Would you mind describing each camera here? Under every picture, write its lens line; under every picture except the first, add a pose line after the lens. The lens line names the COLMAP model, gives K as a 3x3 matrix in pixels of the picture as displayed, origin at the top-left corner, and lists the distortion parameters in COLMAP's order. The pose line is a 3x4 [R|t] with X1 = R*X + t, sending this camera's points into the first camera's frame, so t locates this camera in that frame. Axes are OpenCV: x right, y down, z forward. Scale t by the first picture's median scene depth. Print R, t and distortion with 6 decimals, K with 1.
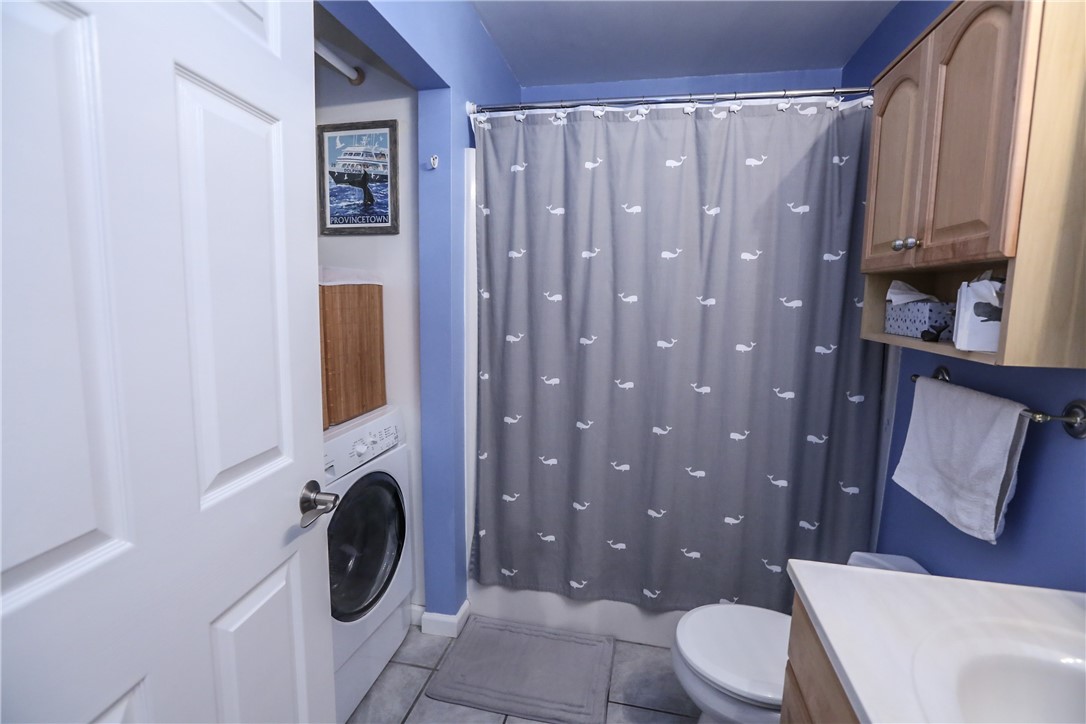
lens RADIAL K [[494.9, 0, 540.5], [0, 494.9, 361.9], [0, 0, 1]] dist [-0.050089, 0.017164]
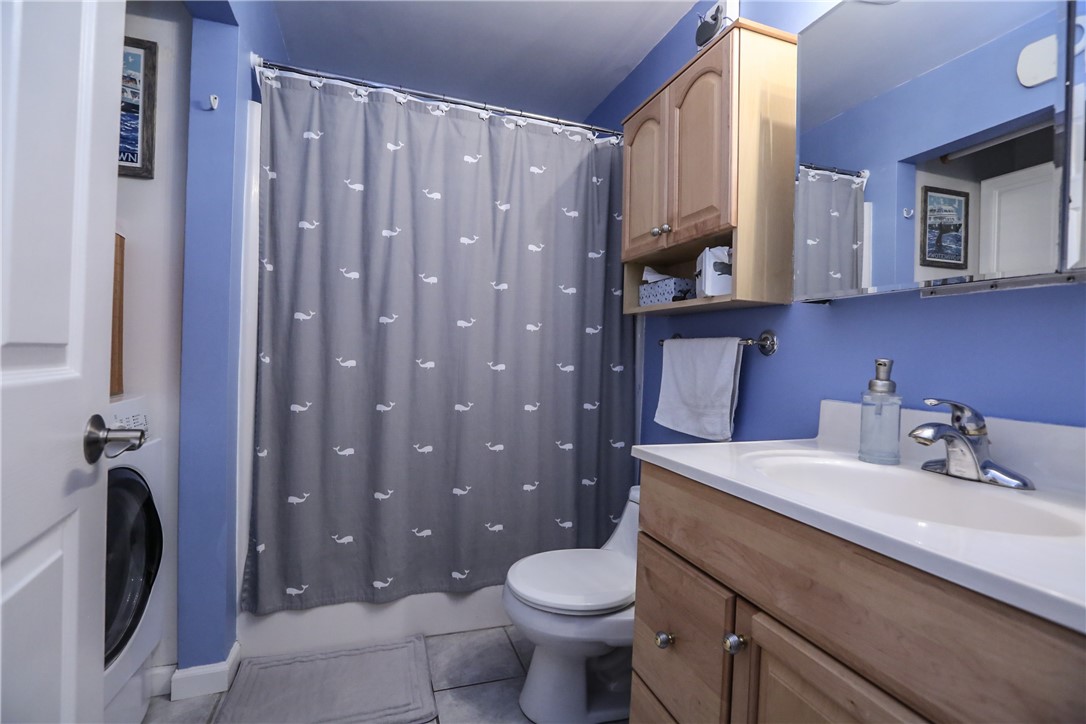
lens RADIAL K [[494.9, 0, 539.4], [0, 494.9, 363.9], [0, 0, 1]] dist [-0.050089, 0.017164]
pose [[0.852345, 0.003262, 0.522970, -0.167516], [0.051800, 0.994537, -0.090628, 0.155655], [-0.520408, 0.104336, 0.847519, 0.031191]]
